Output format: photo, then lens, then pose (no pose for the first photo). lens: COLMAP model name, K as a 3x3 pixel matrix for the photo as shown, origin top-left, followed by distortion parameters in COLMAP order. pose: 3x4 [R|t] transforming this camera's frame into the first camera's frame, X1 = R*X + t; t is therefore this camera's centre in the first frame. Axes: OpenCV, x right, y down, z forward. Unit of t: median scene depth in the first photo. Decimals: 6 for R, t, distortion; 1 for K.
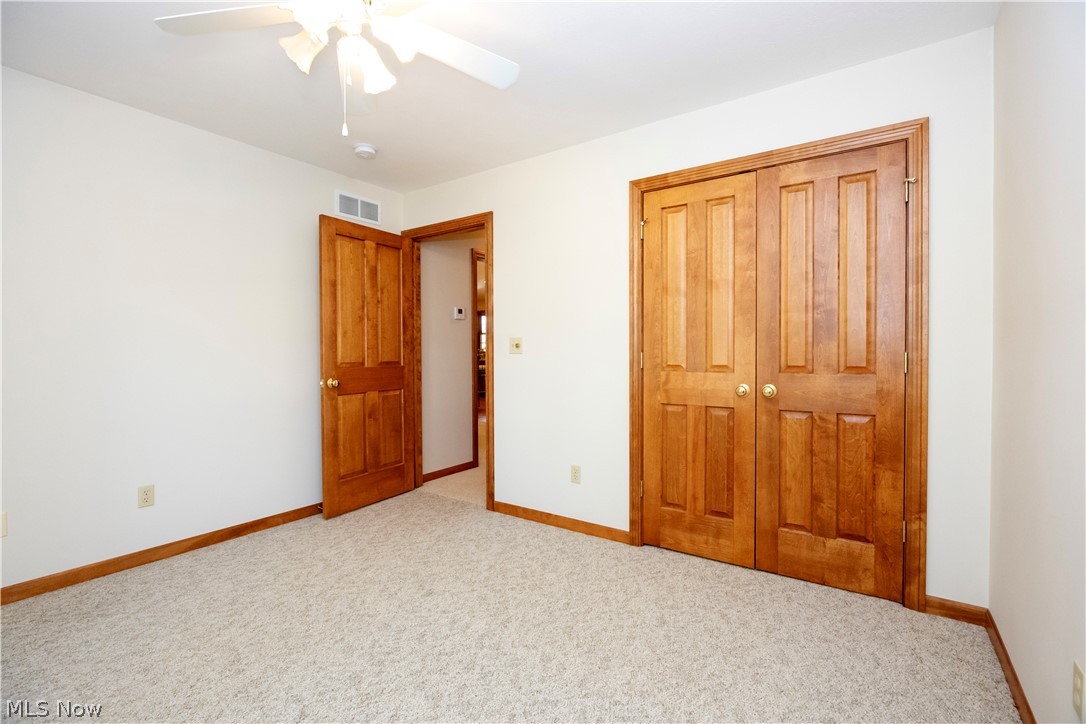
lens RADIAL K [[490.1, 0, 545.7], [0, 490.1, 354.9], [0, 0, 1]] dist [-0.001907, 0.000083]
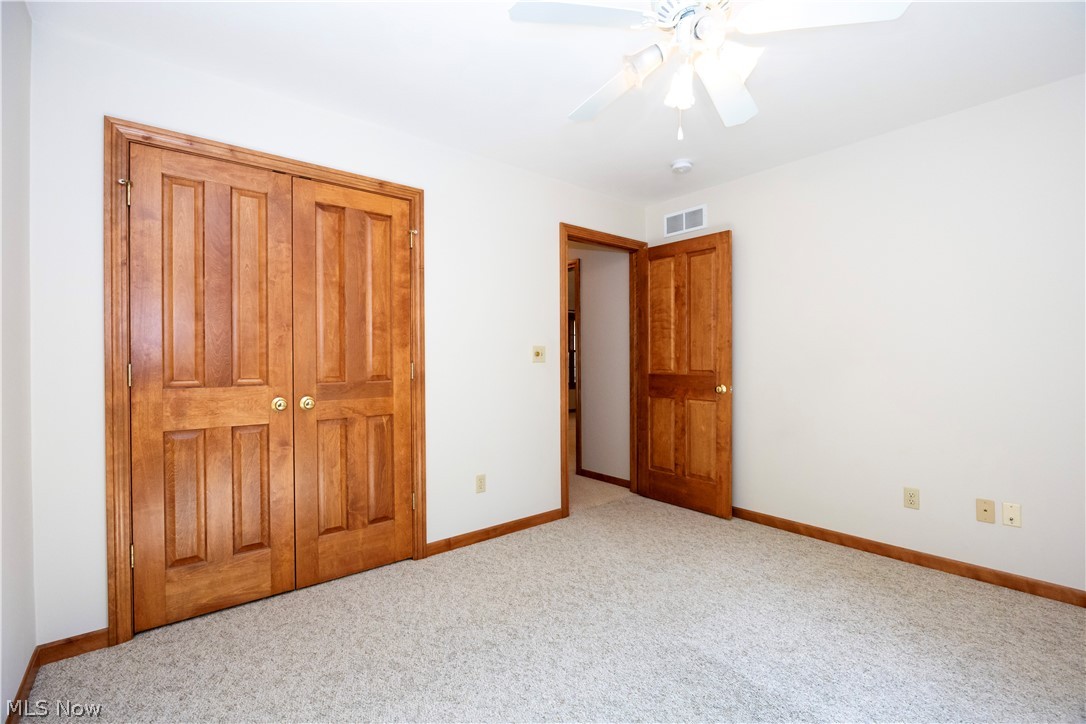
lens RADIAL K [[490.1, 0, 545.7], [0, 490.1, 354.9], [0, 0, 1]] dist [-0.001907, 0.000083]
pose [[0.283934, 0.013560, 0.958748, -0.538330], [0.011405, 0.999781, -0.017518, 0.000861], [-0.958776, 0.015909, 0.283717, 0.375540]]
